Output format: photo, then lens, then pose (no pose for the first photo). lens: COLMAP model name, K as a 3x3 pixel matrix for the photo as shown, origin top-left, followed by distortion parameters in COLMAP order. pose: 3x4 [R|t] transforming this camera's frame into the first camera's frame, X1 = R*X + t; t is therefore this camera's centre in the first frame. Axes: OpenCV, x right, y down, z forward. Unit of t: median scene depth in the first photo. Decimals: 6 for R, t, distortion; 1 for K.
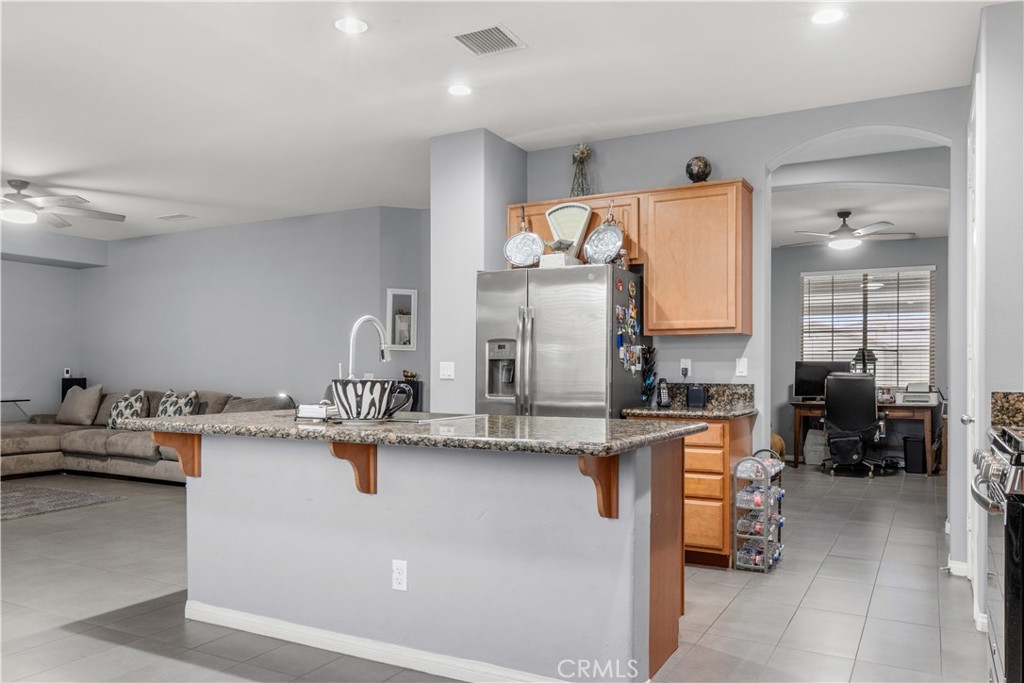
lens RADIAL K [[761.8, 0, 489.3], [0, 761.8, 360.5], [0, 0, 1]] dist [0.024346, -0.011641]
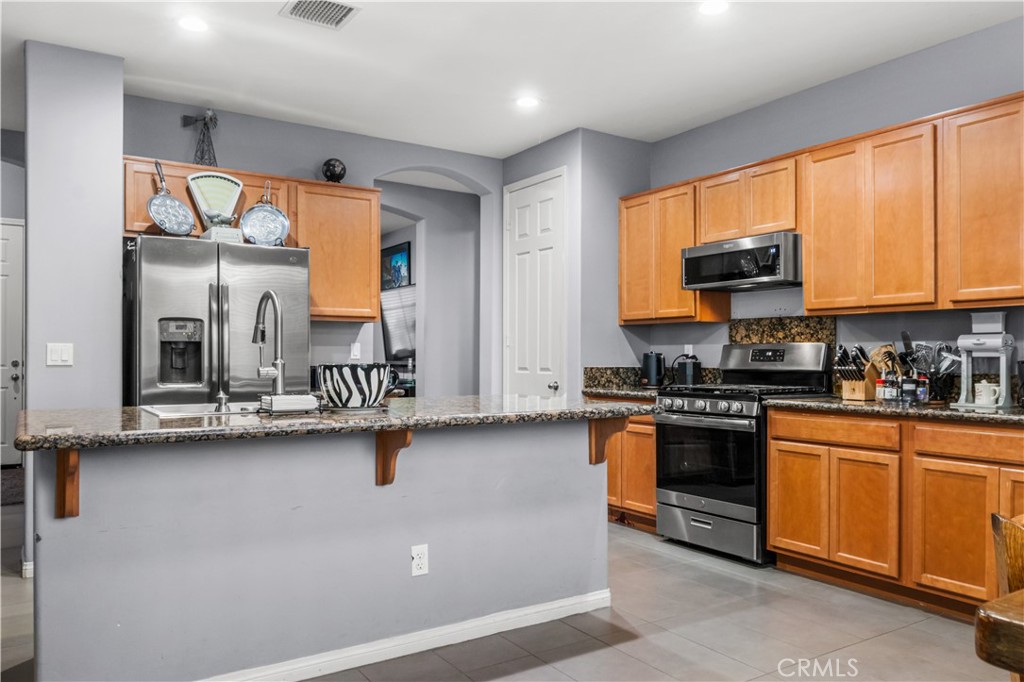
lens RADIAL K [[761.8, 0, 511.9], [0, 761.8, 349.2], [0, 0, 1]] dist [0.024346, -0.011641]
pose [[0.462696, 0.005031, 0.886503, -0.592561], [-0.011432, 0.999935, 0.000292, 0.002824], [-0.886443, -0.010270, 0.462723, 0.273577]]
